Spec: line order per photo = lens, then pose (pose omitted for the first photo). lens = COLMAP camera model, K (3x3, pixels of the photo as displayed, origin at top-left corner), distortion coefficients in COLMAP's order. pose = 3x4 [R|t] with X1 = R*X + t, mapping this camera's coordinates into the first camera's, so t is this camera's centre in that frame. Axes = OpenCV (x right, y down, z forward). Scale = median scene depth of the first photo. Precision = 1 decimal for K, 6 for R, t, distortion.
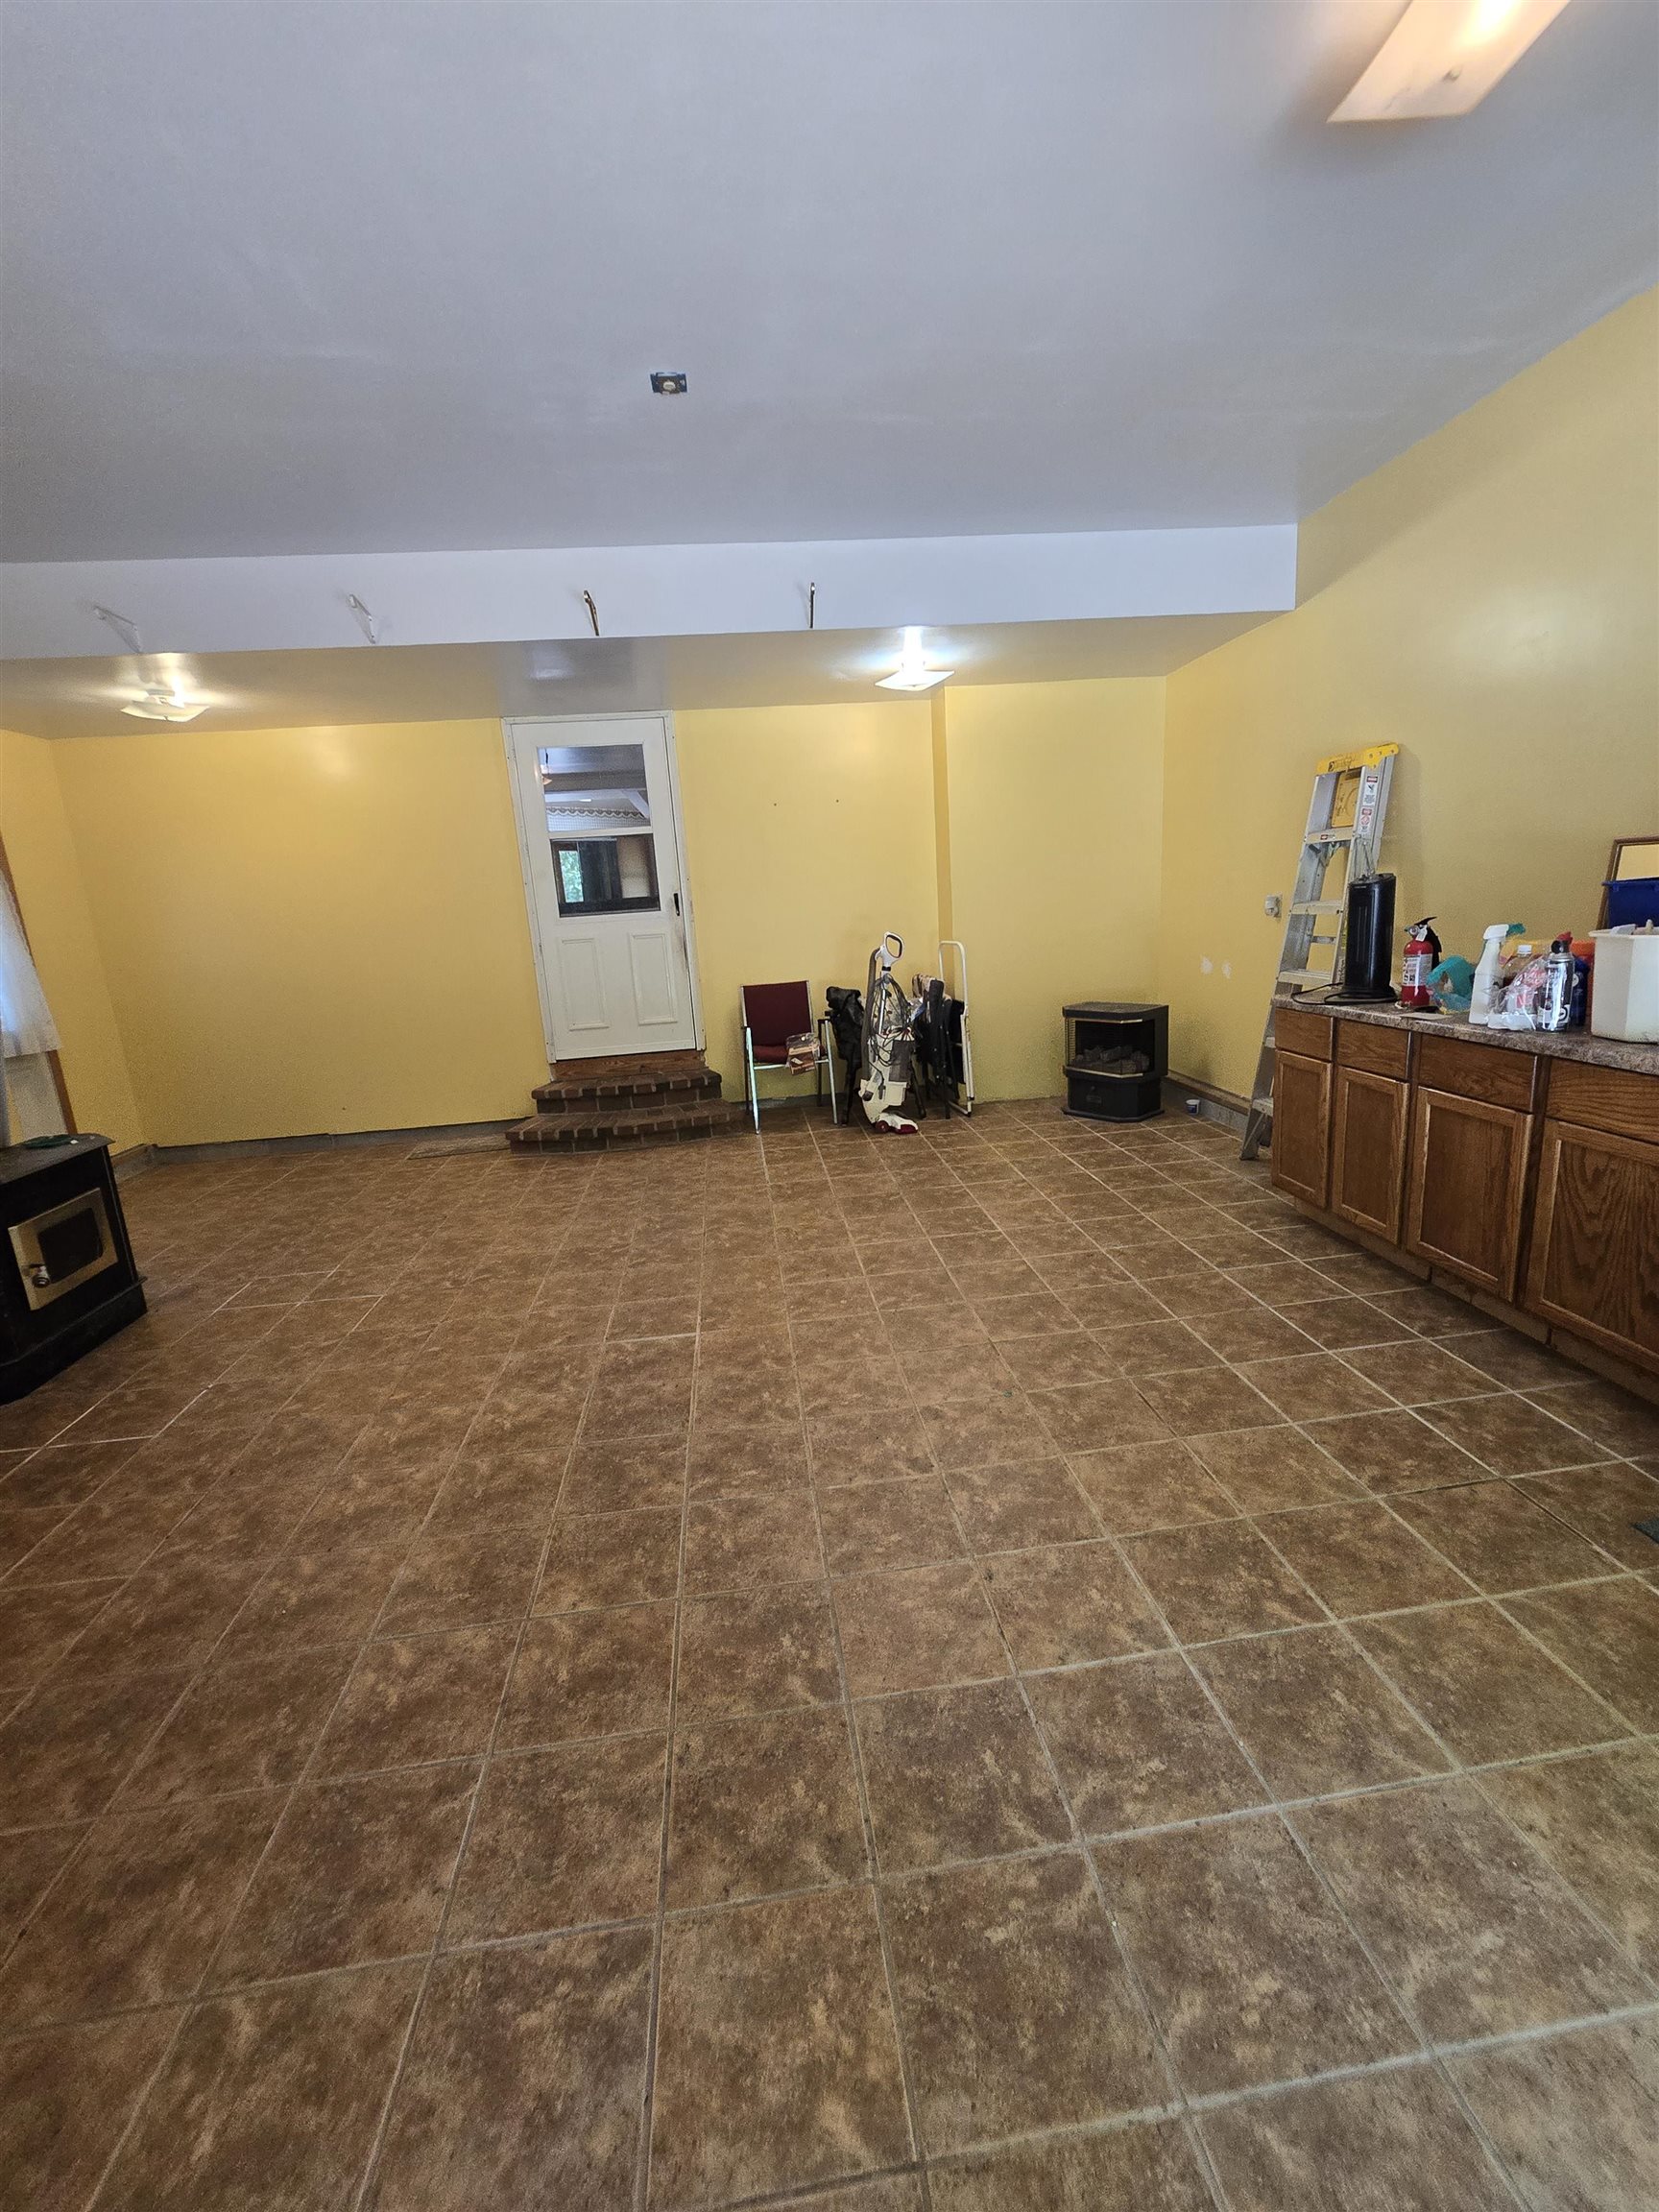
lens RADIAL K [[913.1, 0, 829.8], [0, 913.1, 1110.6], [0, 0, 1]] dist [-0.006425, 0.002300]
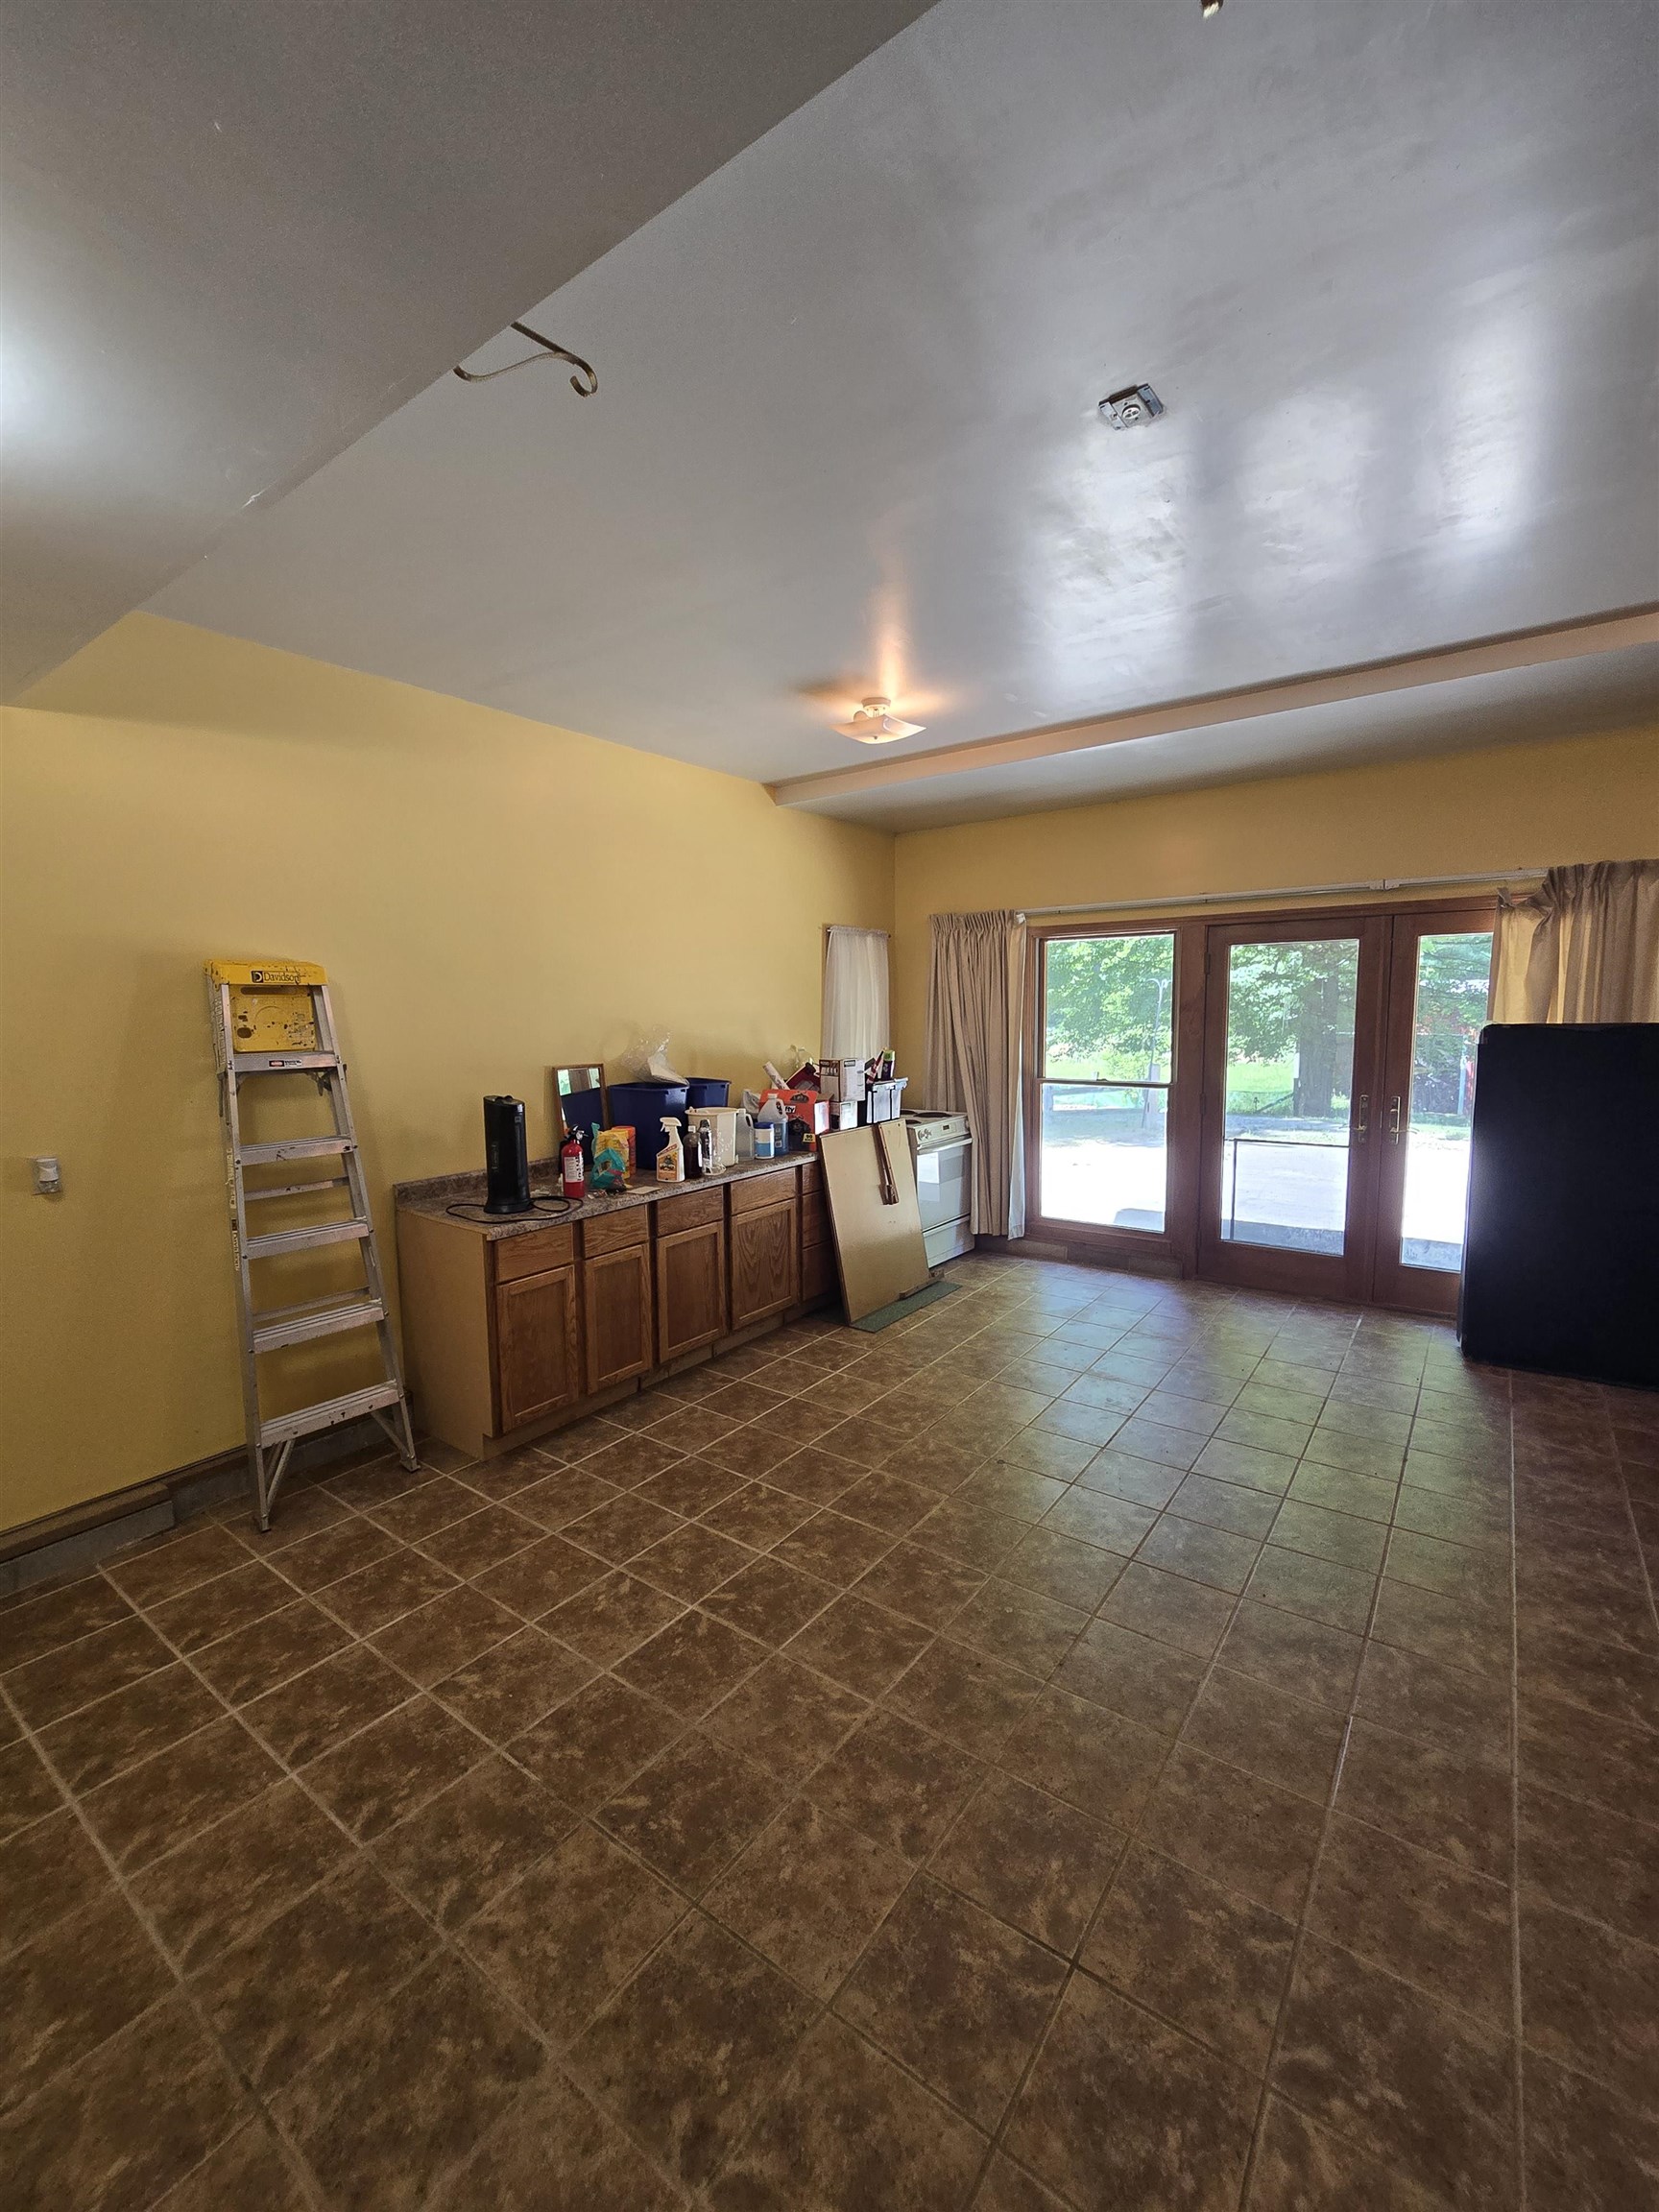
lens RADIAL K [[913.1, 0, 826.1], [0, 913.1, 1100.5], [0, 0, 1]] dist [-0.006425, 0.002300]
pose [[-0.728770, 0.004079, 0.684746, -0.439349], [0.217325, 0.949661, 0.225640, -0.448878], [-0.649356, 0.313252, -0.692972, 1.618114]]
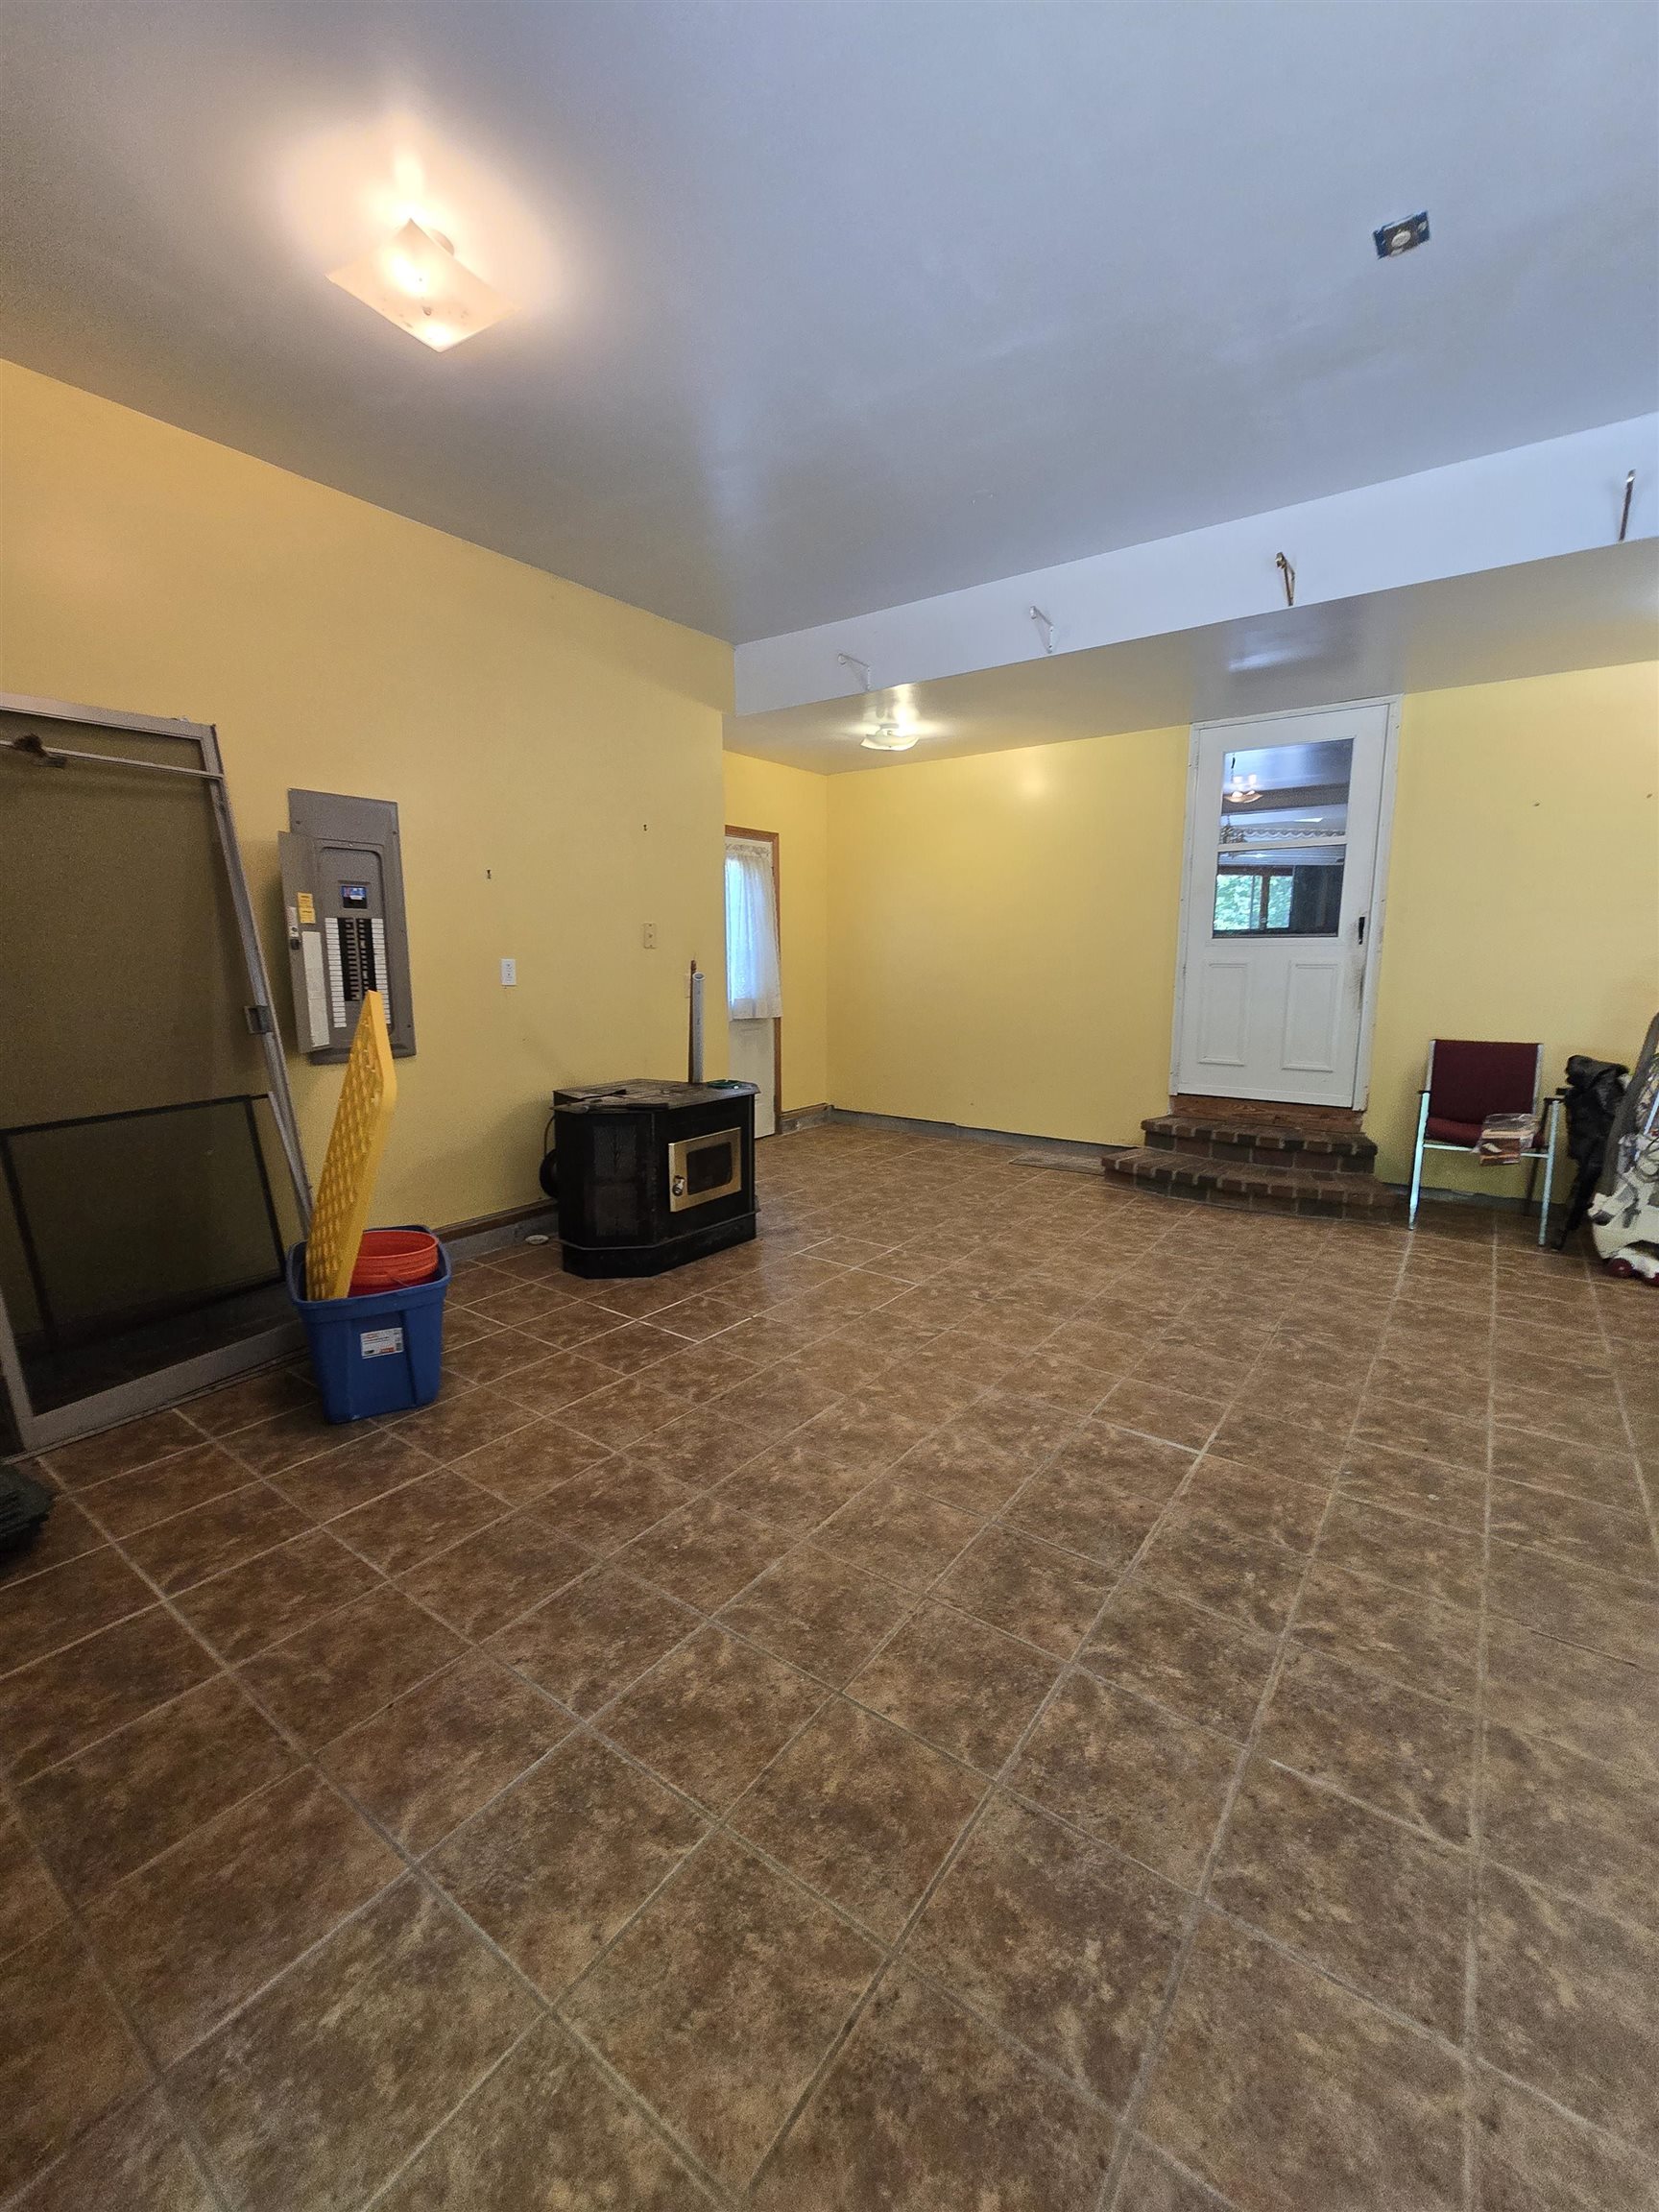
lens RADIAL K [[913.1, 0, 828.8], [0, 913.1, 1102.5], [0, 0, 1]] dist [-0.006425, 0.002300]
pose [[0.735010, 0.173365, -0.655519, 0.084083], [-0.199022, 0.979339, 0.035849, -0.017296], [0.648190, 0.104113, 0.754327, 0.166493]]
